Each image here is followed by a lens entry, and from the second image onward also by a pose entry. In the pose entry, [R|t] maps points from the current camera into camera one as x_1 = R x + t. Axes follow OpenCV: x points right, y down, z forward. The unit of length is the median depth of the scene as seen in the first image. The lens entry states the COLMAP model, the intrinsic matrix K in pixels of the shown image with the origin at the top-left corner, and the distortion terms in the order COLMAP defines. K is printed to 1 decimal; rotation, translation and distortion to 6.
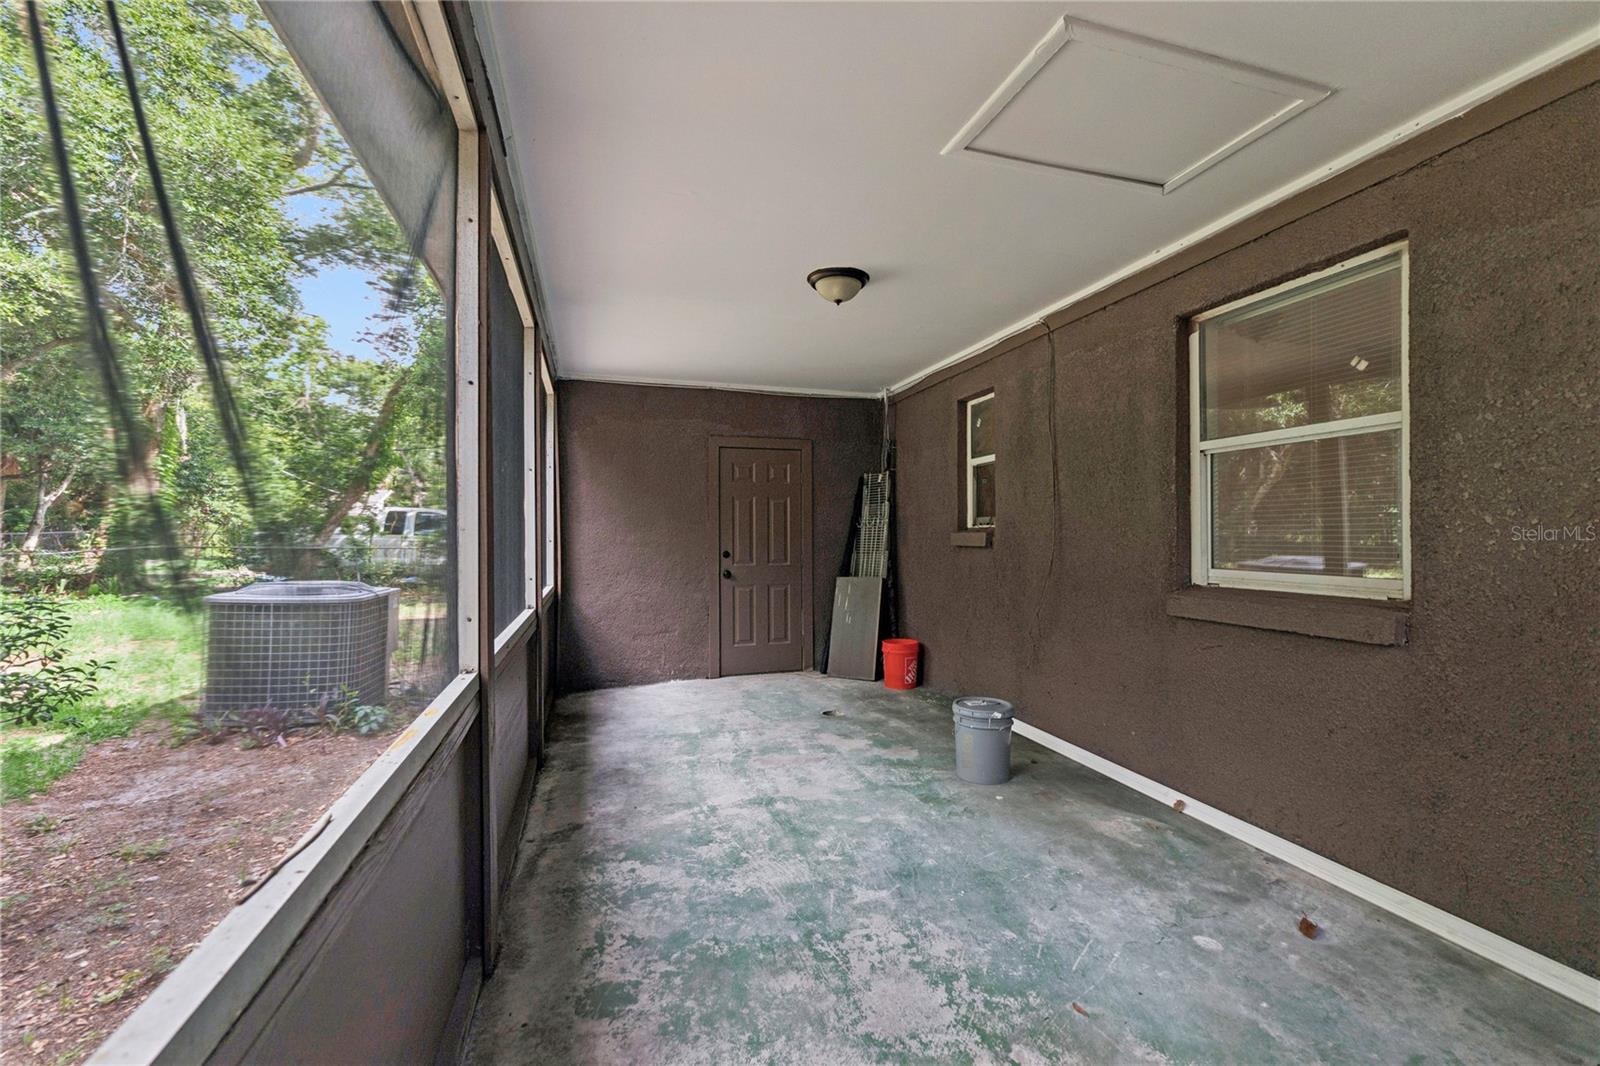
lens RADIAL K [[691.5, 0, 805.6], [0, 691.5, 535.3], [0, 0, 1]] dist [0.008016, -0.000397]
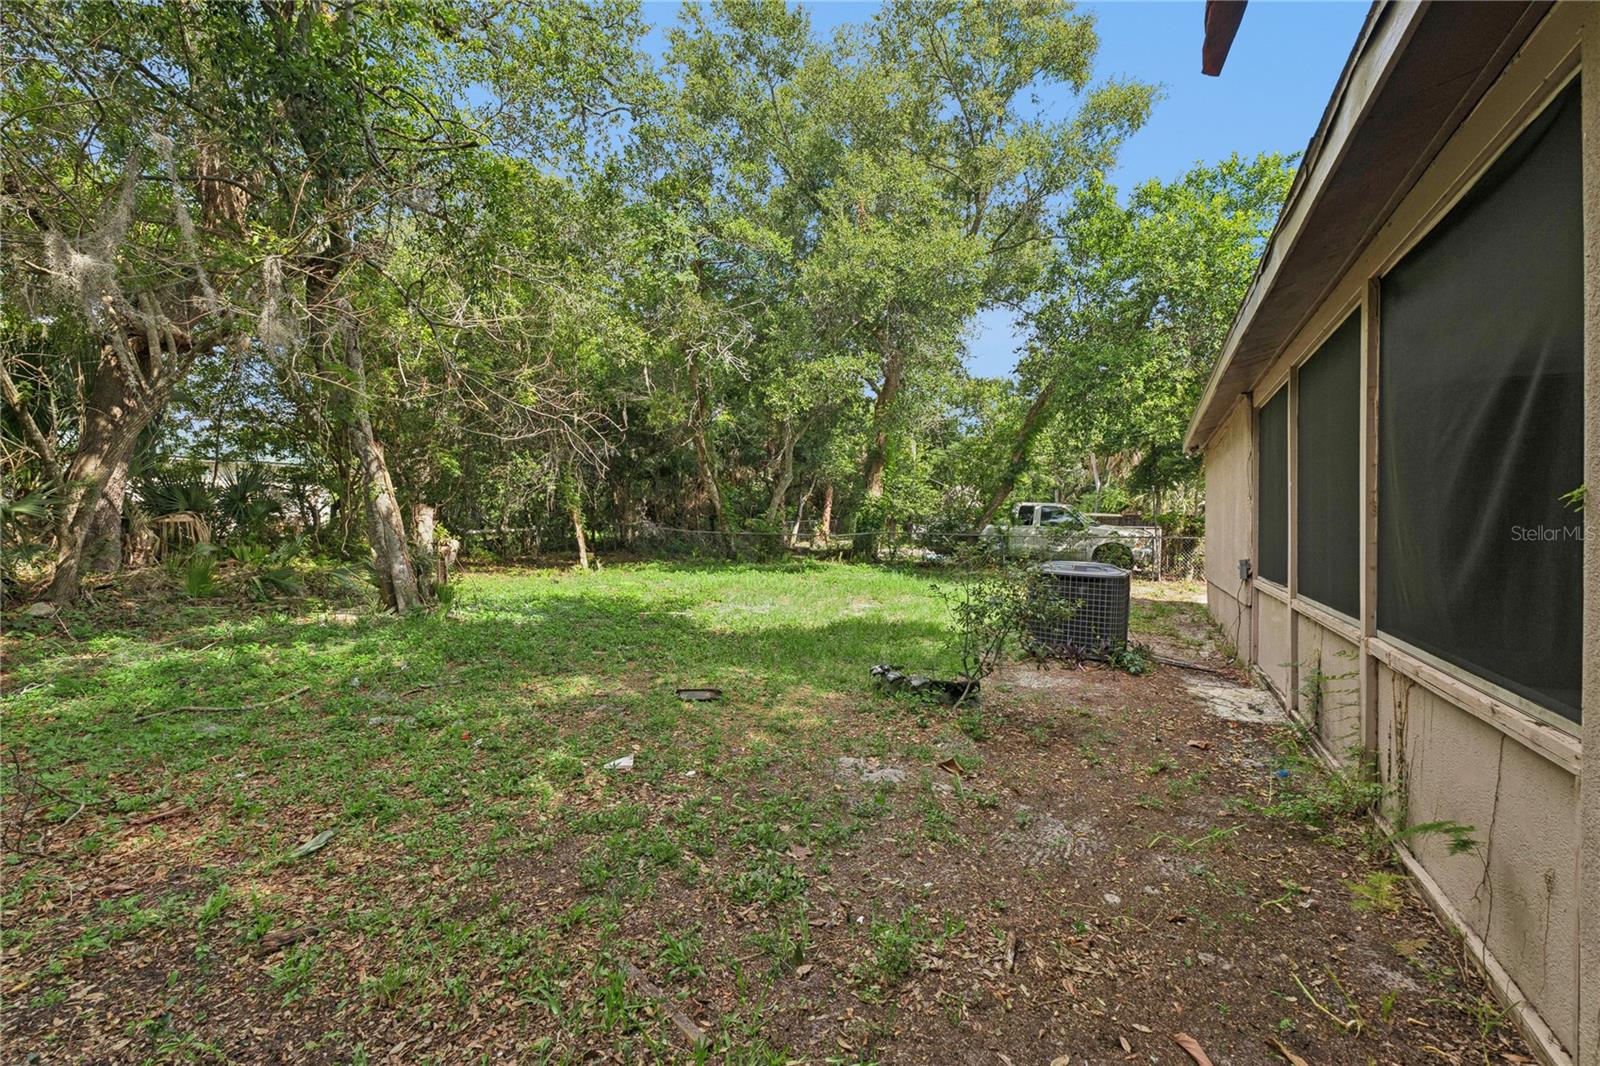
lens RADIAL K [[691.5, 0, 795.9], [0, 691.5, 523.2], [0, 0, 1]] dist [0.008016, -0.000397]
pose [[0.721652, 0.003096, -0.692249, -0.057826], [-0.003028, 0.999995, 0.001316, -0.005904], [0.692249, 0.001147, 0.721658, -0.178181]]
